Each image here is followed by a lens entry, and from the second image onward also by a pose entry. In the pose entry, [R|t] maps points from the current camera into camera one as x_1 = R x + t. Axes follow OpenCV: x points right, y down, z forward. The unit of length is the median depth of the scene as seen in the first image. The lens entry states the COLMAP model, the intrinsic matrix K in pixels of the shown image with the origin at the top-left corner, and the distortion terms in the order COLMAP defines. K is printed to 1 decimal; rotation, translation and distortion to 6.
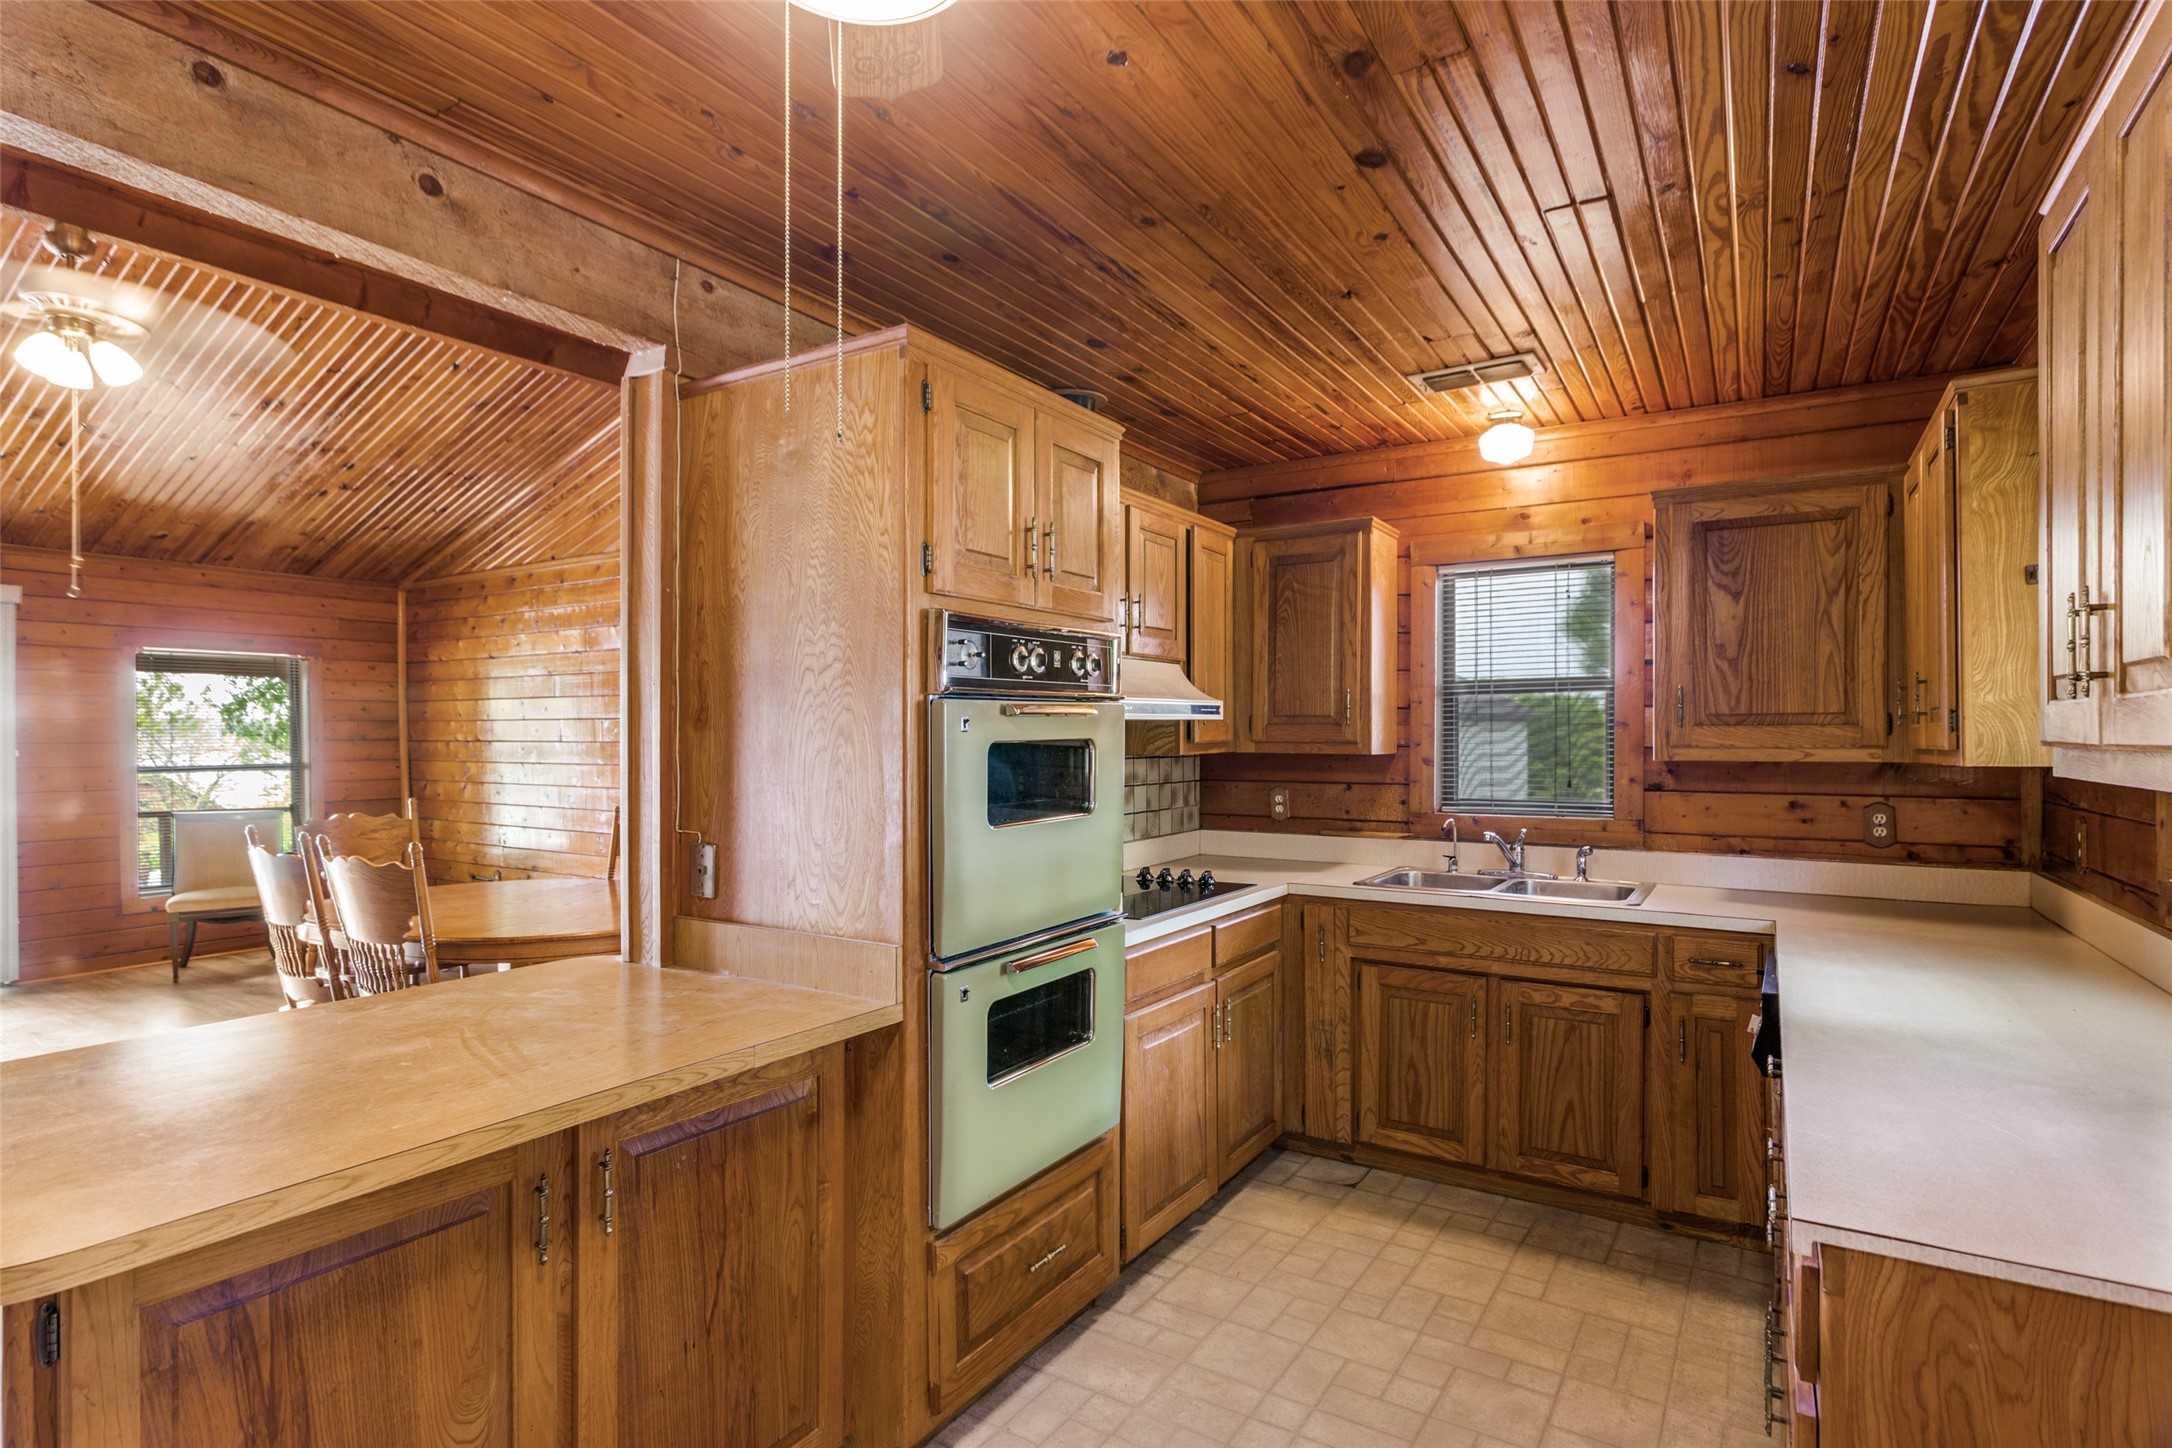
lens RADIAL K [[1083.5, 0, 1080.1], [0, 1083.5, 733.8], [0, 0, 1]] dist [-0.004115, 0.001796]
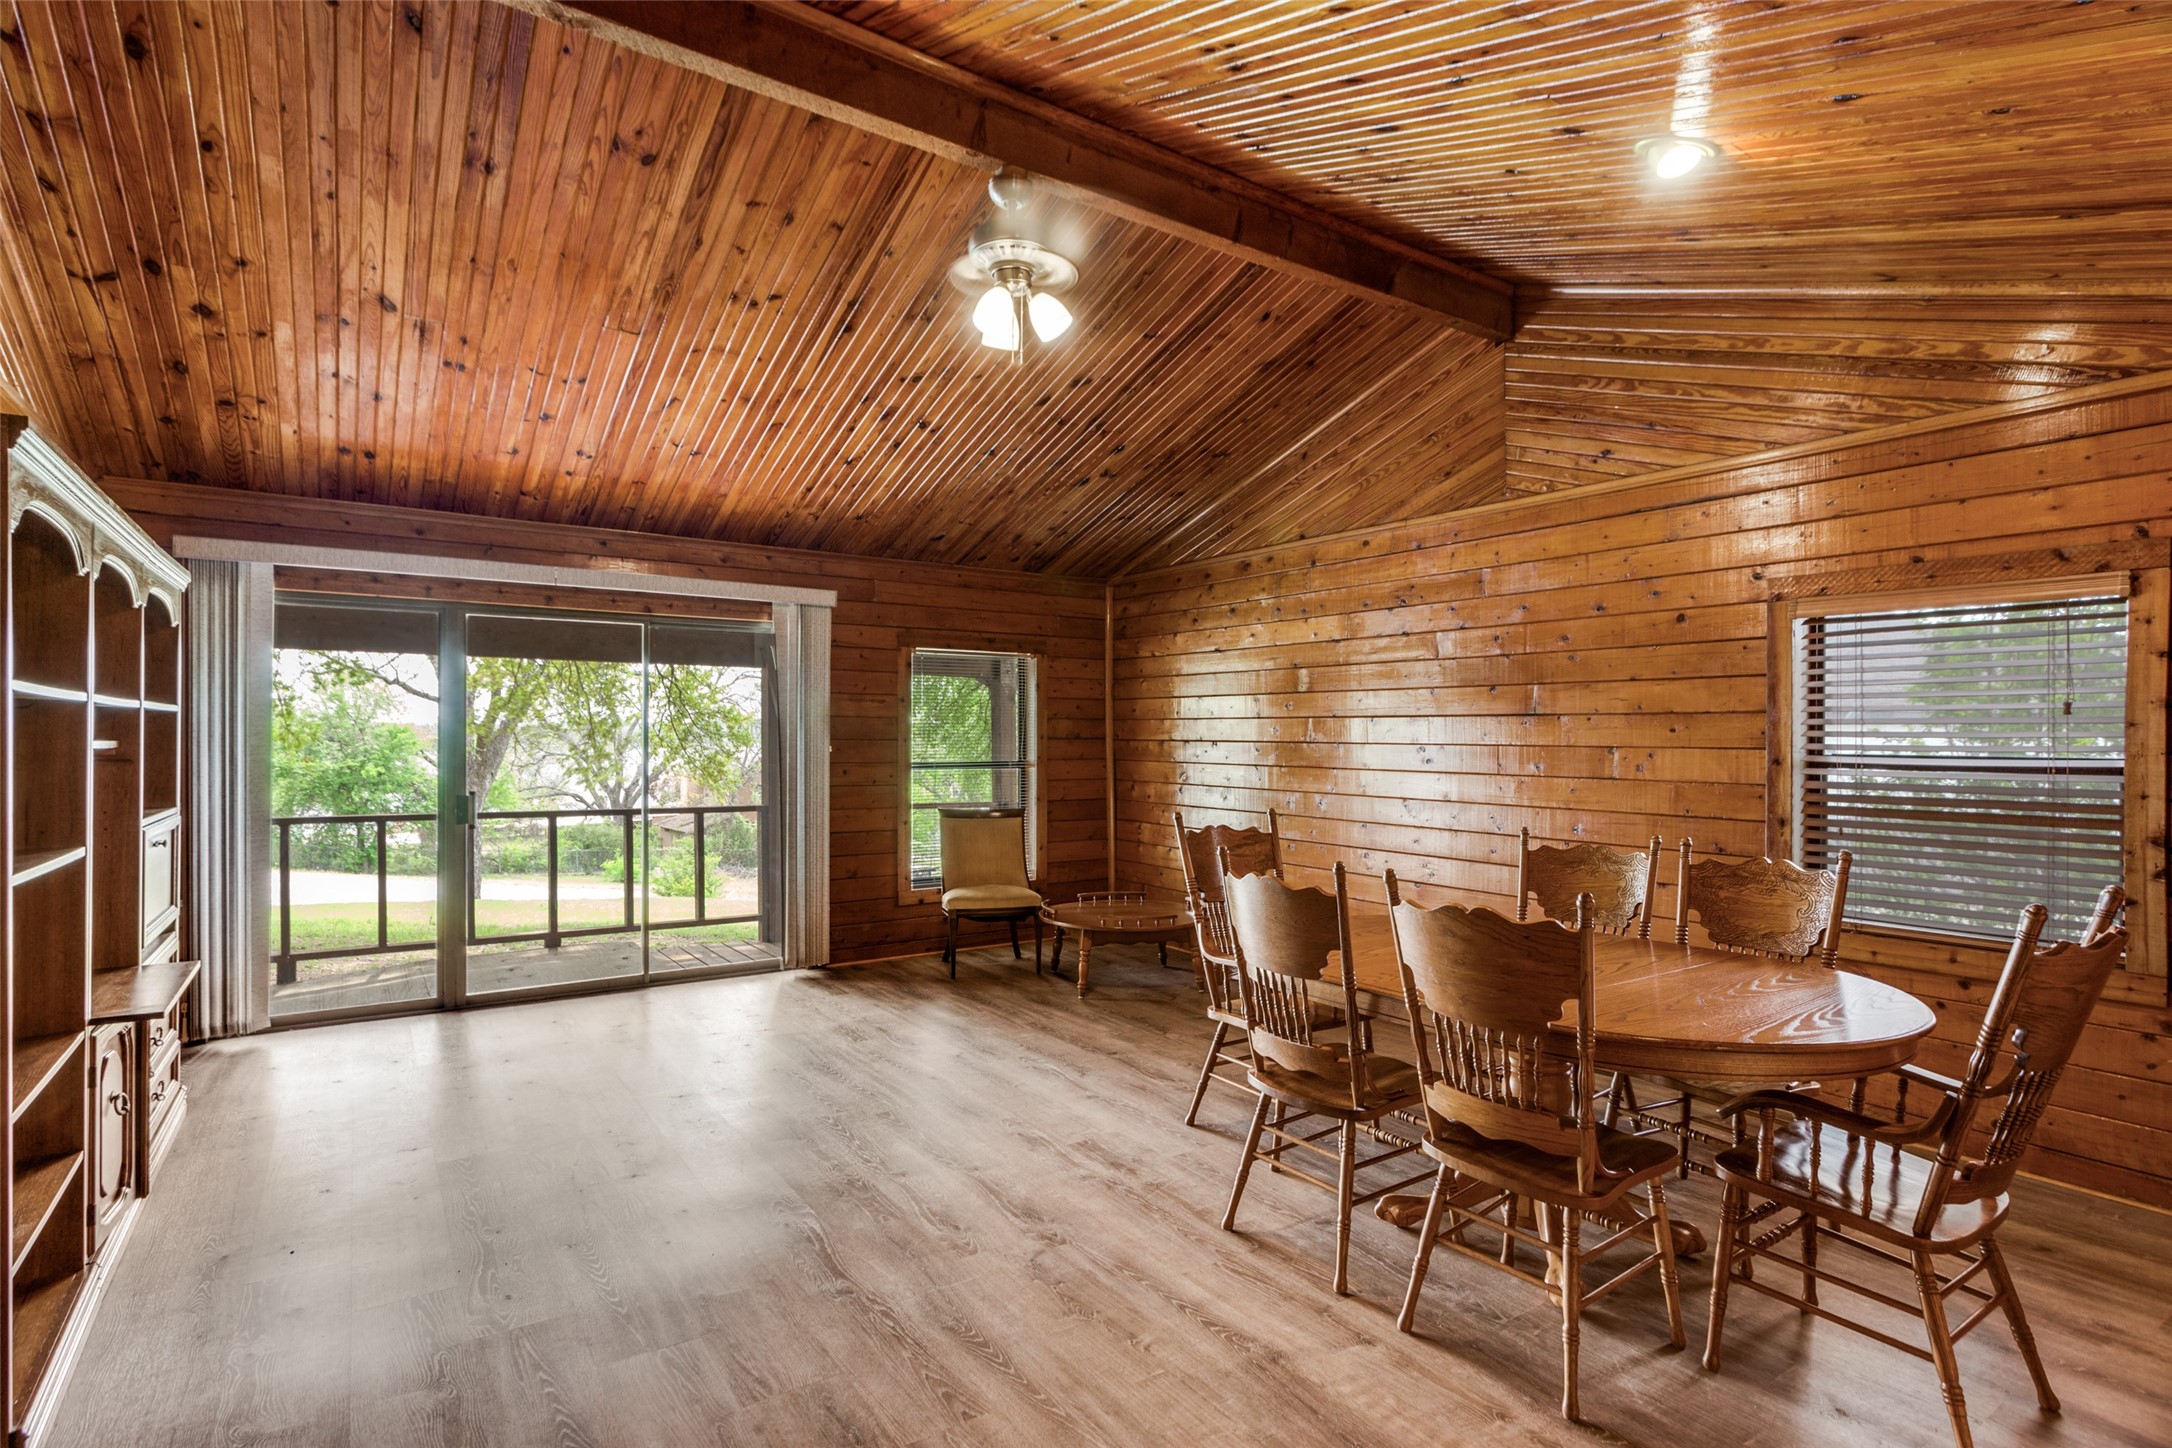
lens RADIAL K [[1083.5, 0, 1096.6], [0, 1083.5, 724.6], [0, 0, 1]] dist [-0.004115, 0.001796]
pose [[0.921233, -0.000105, -0.389011, -0.285941], [-0.005472, 0.999898, -0.013227, 0.006056], [0.388972, 0.014314, 0.921138, 0.106788]]
